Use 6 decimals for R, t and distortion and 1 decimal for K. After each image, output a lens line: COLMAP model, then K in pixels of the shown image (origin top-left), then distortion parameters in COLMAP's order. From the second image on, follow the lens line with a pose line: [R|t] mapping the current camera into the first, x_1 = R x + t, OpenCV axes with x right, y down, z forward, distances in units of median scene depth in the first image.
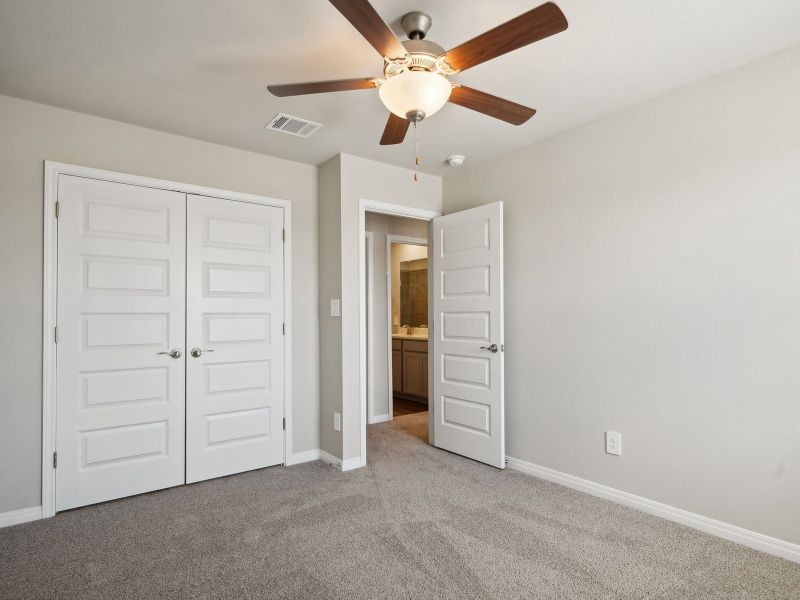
lens RADIAL K [[445.8, 0, 400.2], [0, 445.8, 300.5], [0, 0, 1]] dist [-0.003286, 0.000335]
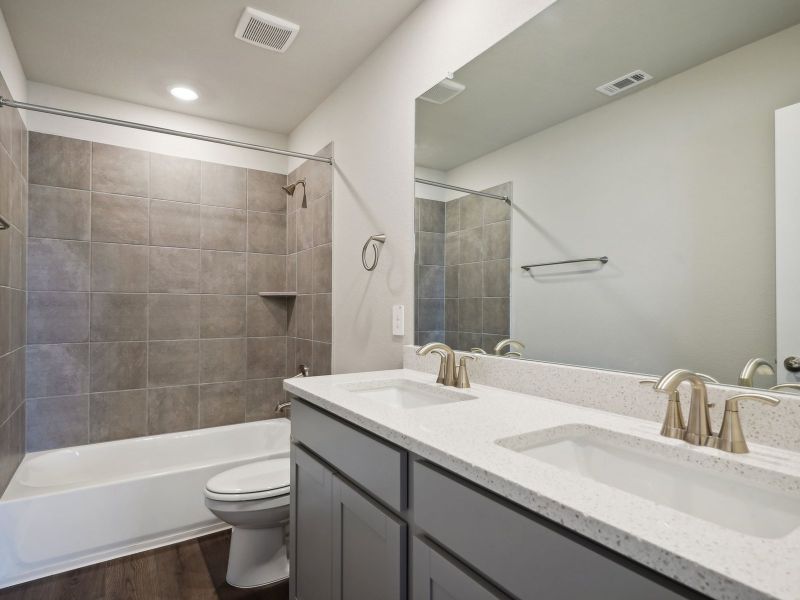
lens RADIAL K [[445.8, 0, 396.1], [0, 445.8, 301.9], [0, 0, 1]] dist [-0.003286, 0.000335]
pose [[0.996807, 0.000288, -0.079843, 0.004839], [0.001039, 0.999862, 0.016580, 0.012885], [0.079837, -0.016610, 0.996670, 0.322329]]
